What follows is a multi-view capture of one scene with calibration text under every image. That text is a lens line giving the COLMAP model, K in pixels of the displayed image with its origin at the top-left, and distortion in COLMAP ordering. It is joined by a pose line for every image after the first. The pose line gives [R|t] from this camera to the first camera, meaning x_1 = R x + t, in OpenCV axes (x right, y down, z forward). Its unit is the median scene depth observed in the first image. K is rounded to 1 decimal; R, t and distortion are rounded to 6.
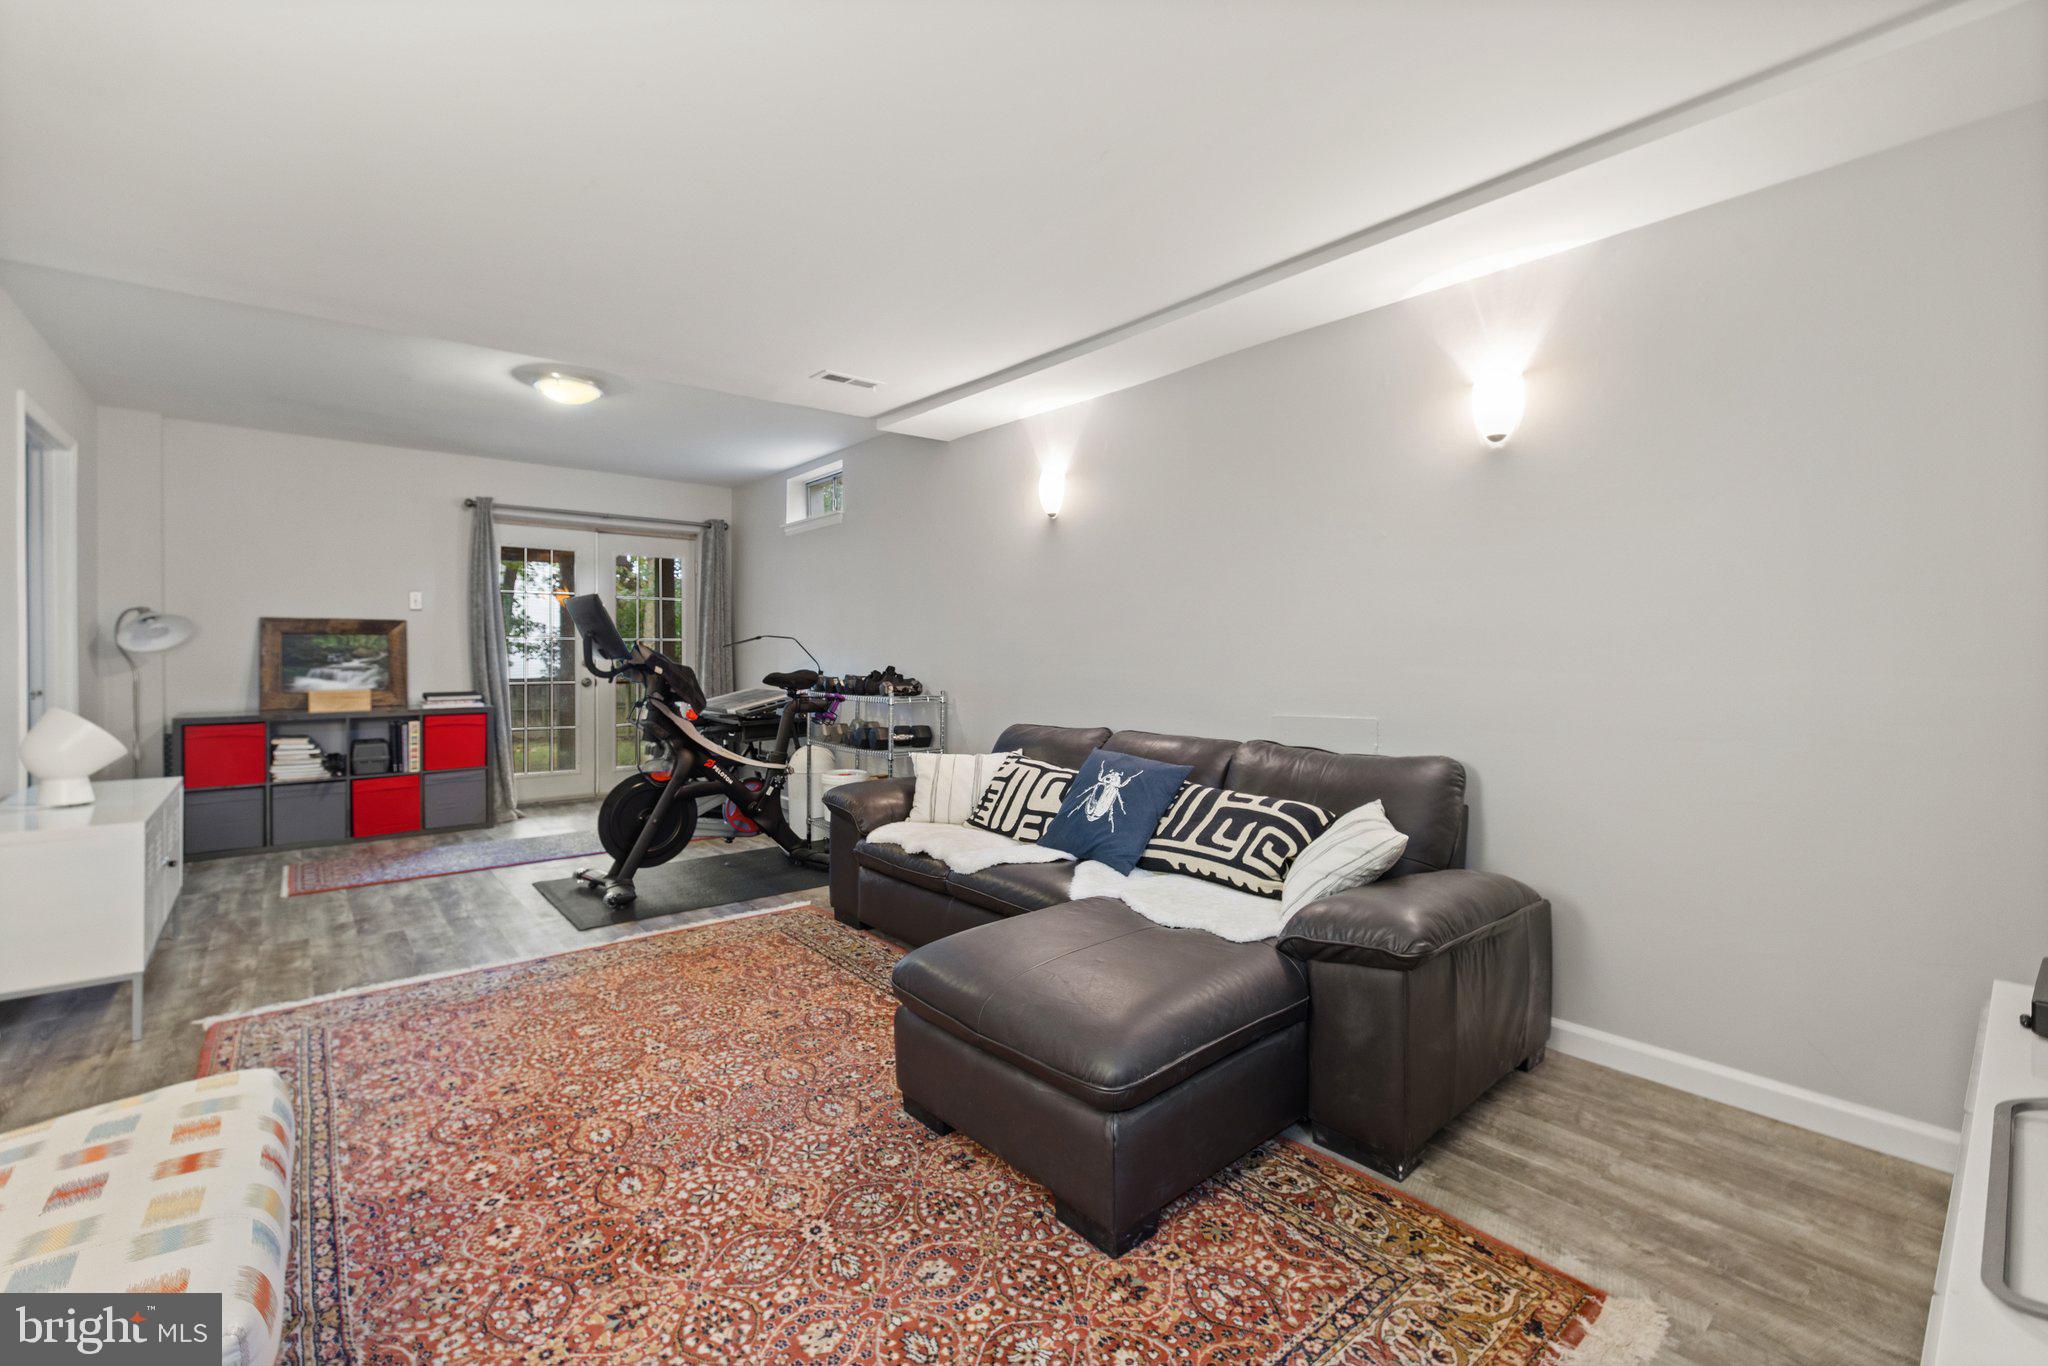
lens RADIAL K [[867.6, 0, 1027.9], [0, 867.6, 588.3], [0, 0, 1]] dist [-0.003262, -0.000632]
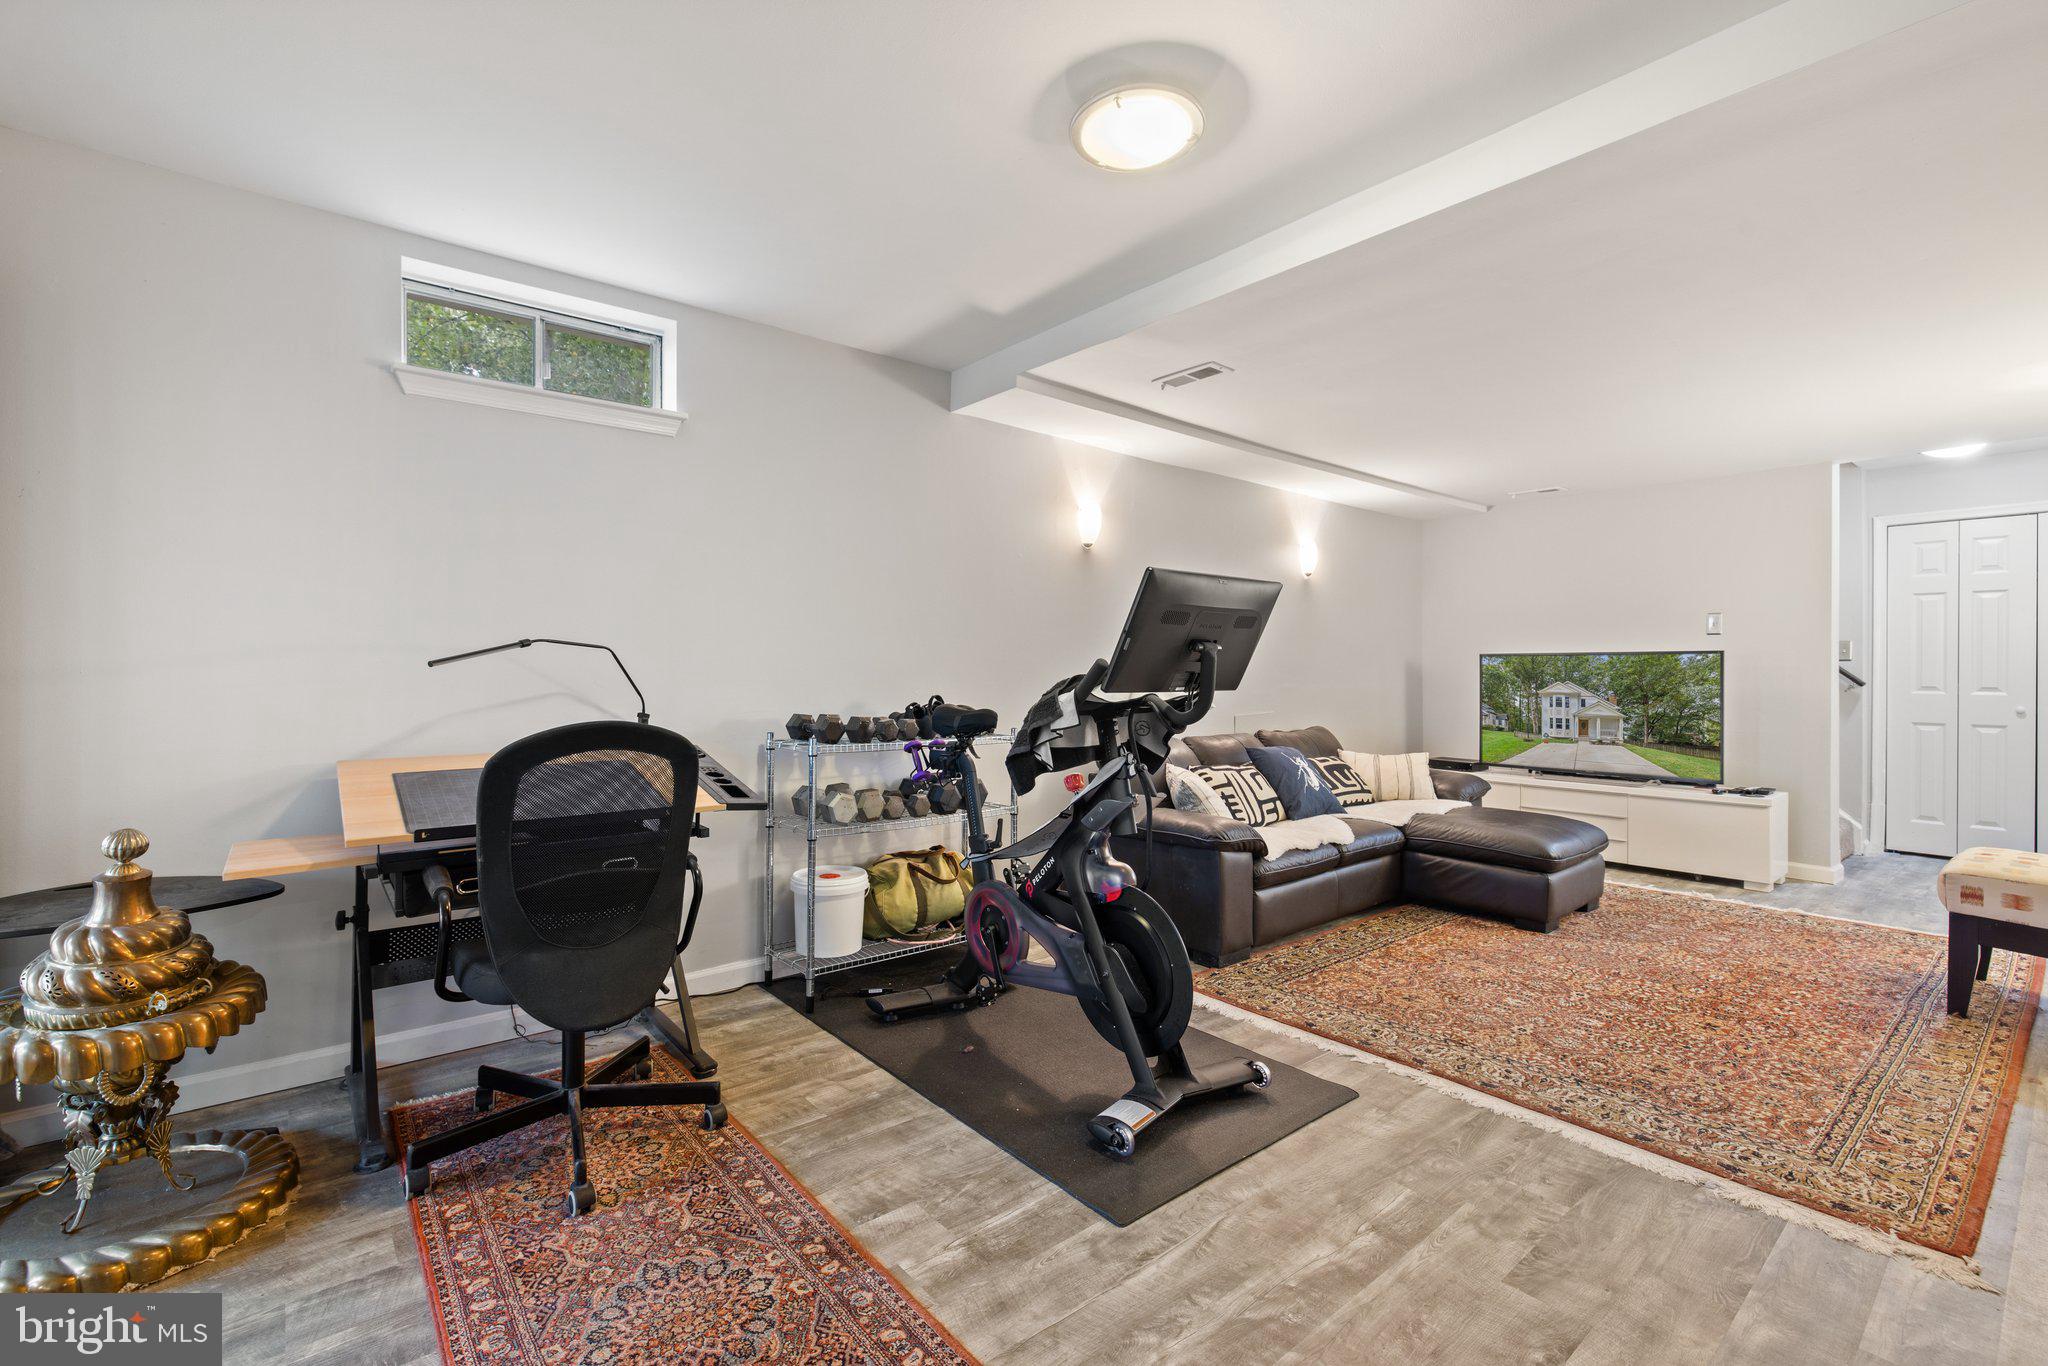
lens RADIAL K [[889.0, 0, 989.6], [0, 889.0, 677.0], [0, 0, 1]] dist [0.002268, 0.001094]
pose [[0.028129, -0.010558, 0.999549, -1.313702], [-0.077002, 0.996950, 0.012698, 0.095460], [-0.996634, -0.077325, 0.027230, 1.404943]]
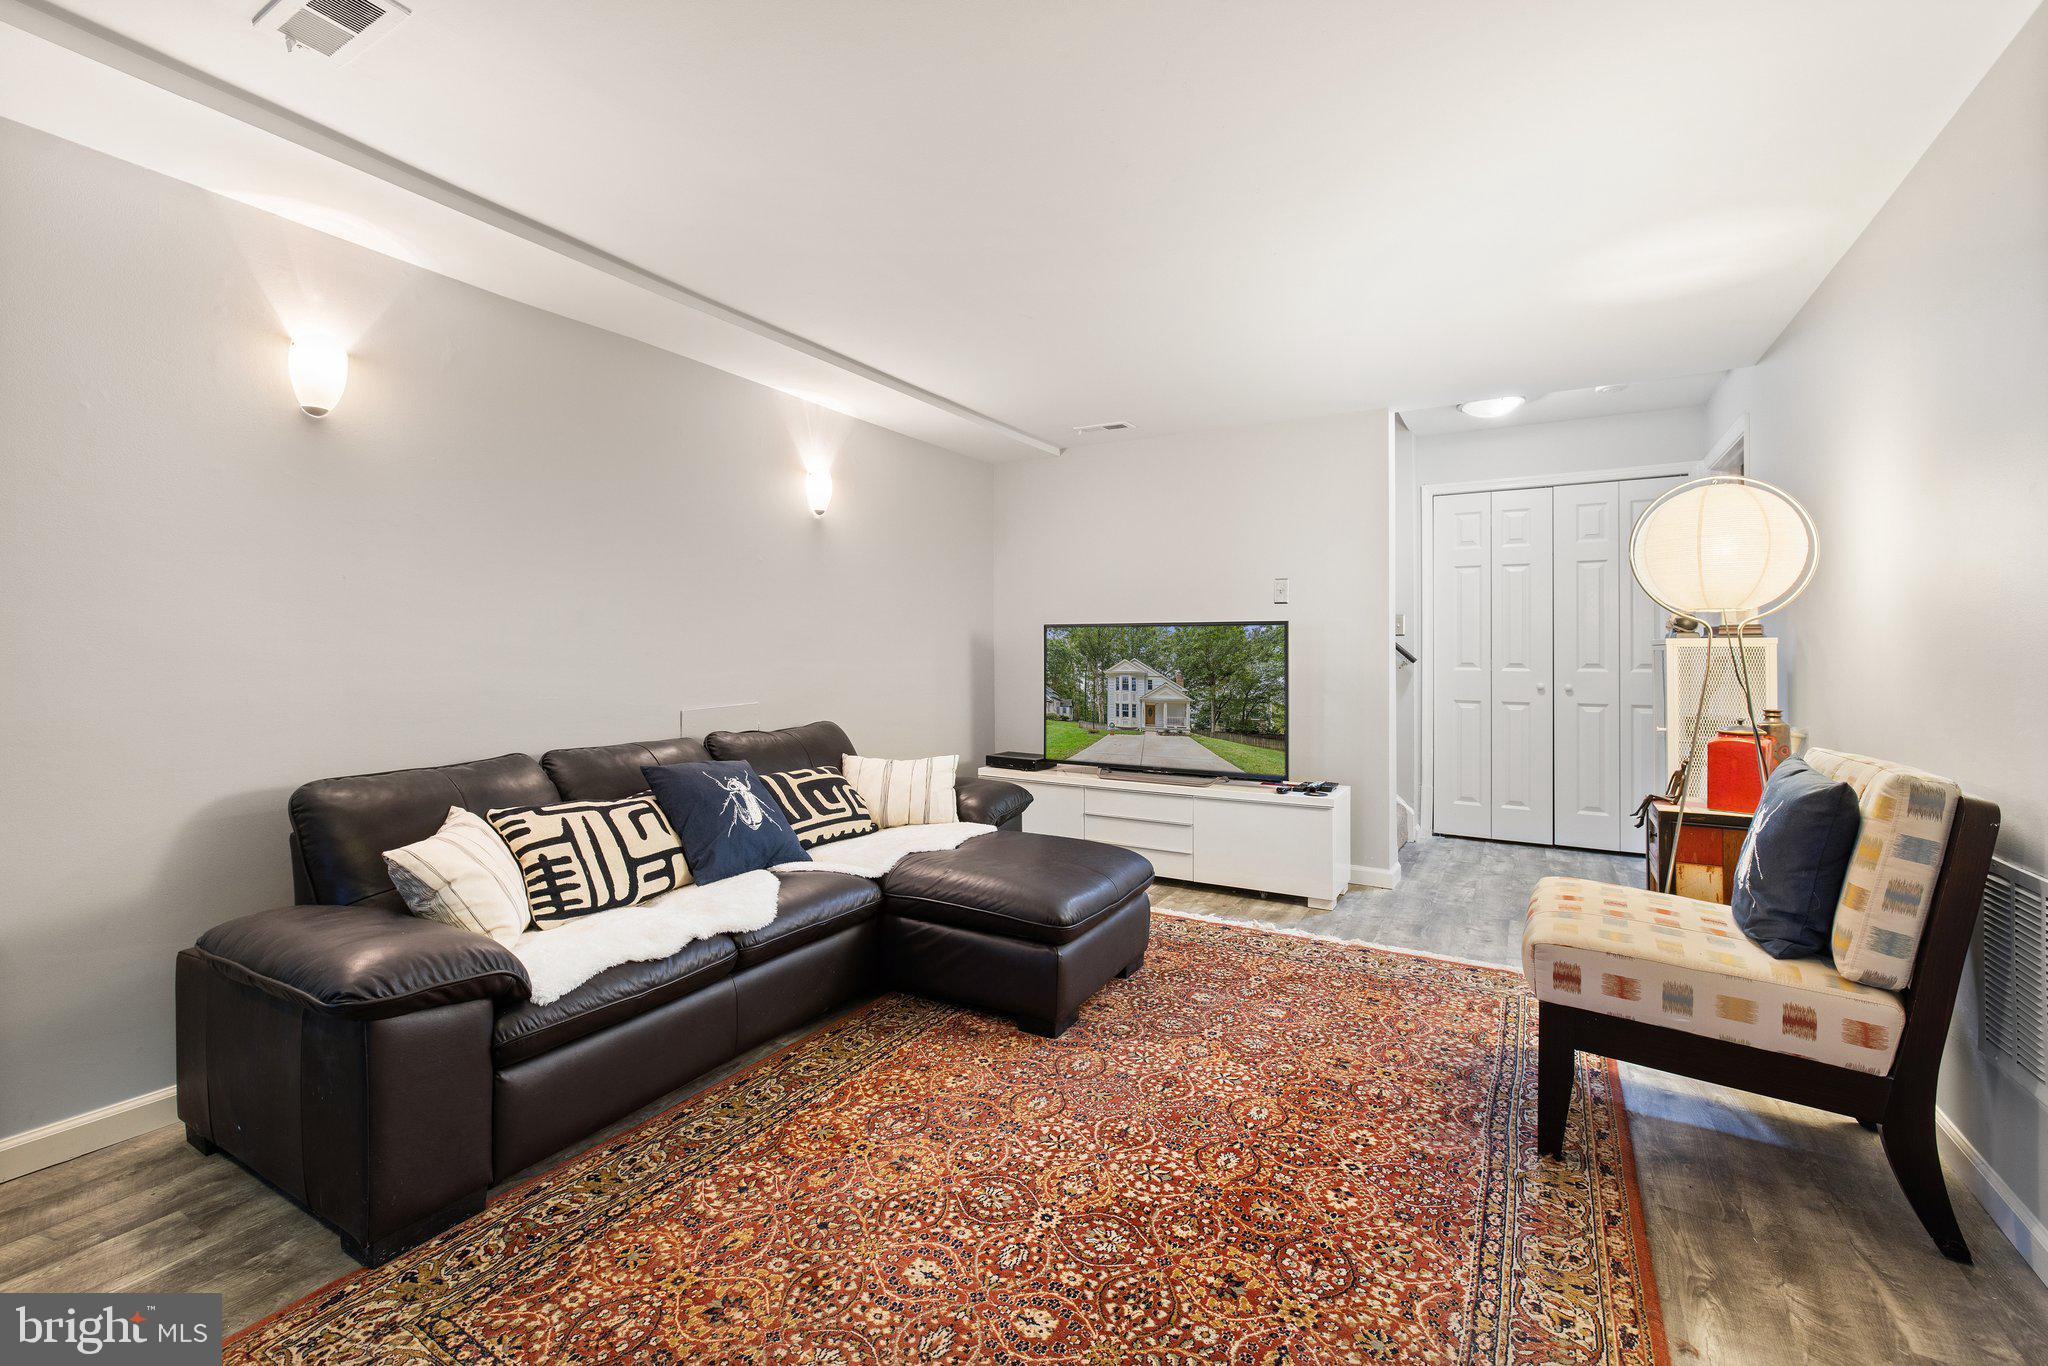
lens RADIAL K [[880.7, 0, 991.5], [0, 880.7, 648.5], [0, 0, 1]] dist [0.000217, 0.000324]
pose [[-0.306643, -0.000661, 0.951825, -0.826820], [-0.074731, 0.996930, -0.023383, 0.073671], [-0.948886, -0.078302, -0.305750, 0.984674]]
